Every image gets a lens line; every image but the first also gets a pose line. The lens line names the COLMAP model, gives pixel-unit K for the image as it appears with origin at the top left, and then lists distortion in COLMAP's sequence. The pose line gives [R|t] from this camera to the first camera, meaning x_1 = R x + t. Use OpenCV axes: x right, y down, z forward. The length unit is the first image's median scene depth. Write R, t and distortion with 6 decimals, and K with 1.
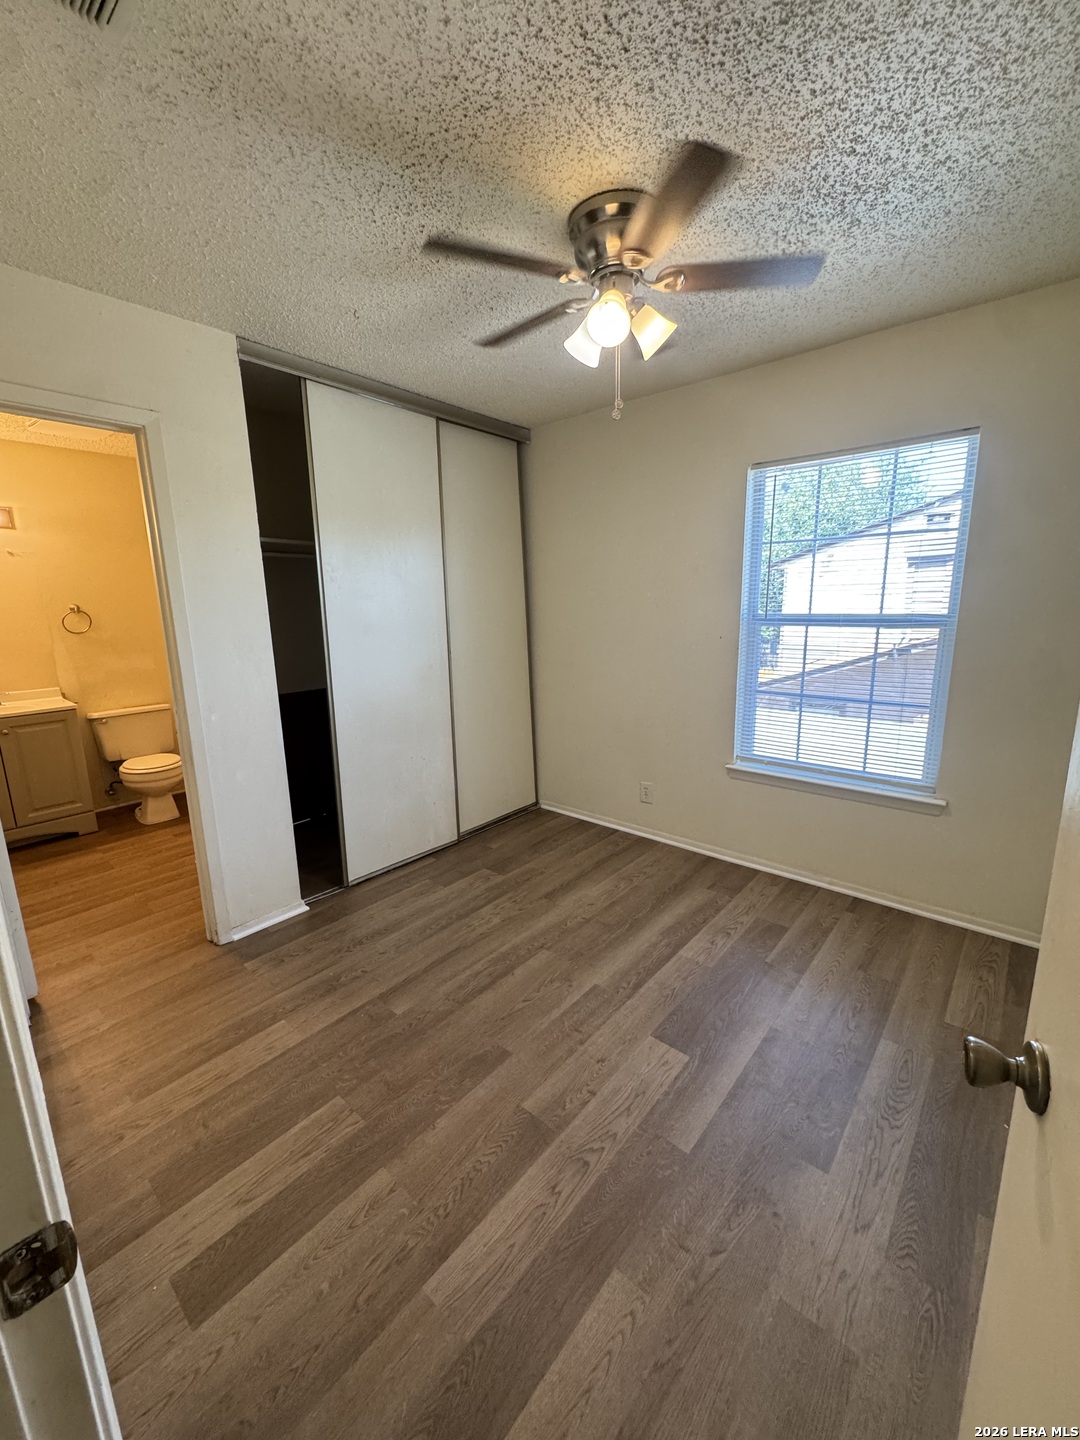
lens RADIAL K [[577.5, 0, 543.7], [0, 577.5, 714.2], [0, 0, 1]] dist [-0.003685, -0.000766]
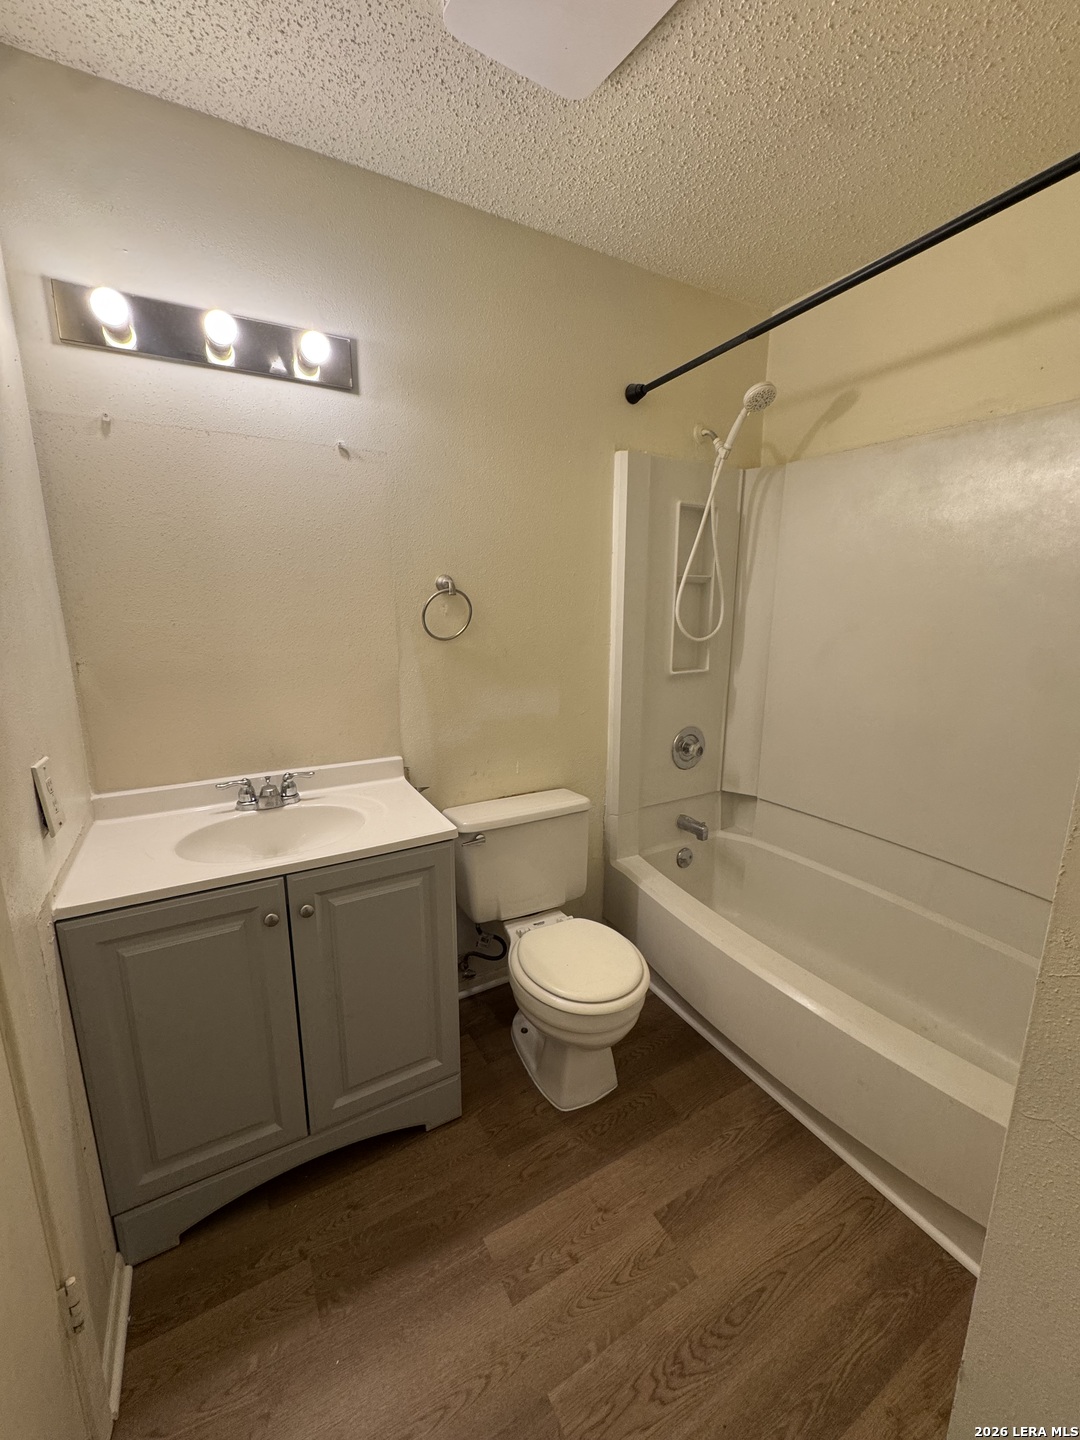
lens RADIAL K [[577.5, 0, 540.3], [0, 577.5, 711.0], [0, 0, 1]] dist [-0.003685, -0.000766]
pose [[0.941578, 0.083943, -0.326167, -0.591821], [-0.084285, 0.996355, 0.013109, -0.098043], [0.326079, 0.015148, 0.945221, 0.601442]]
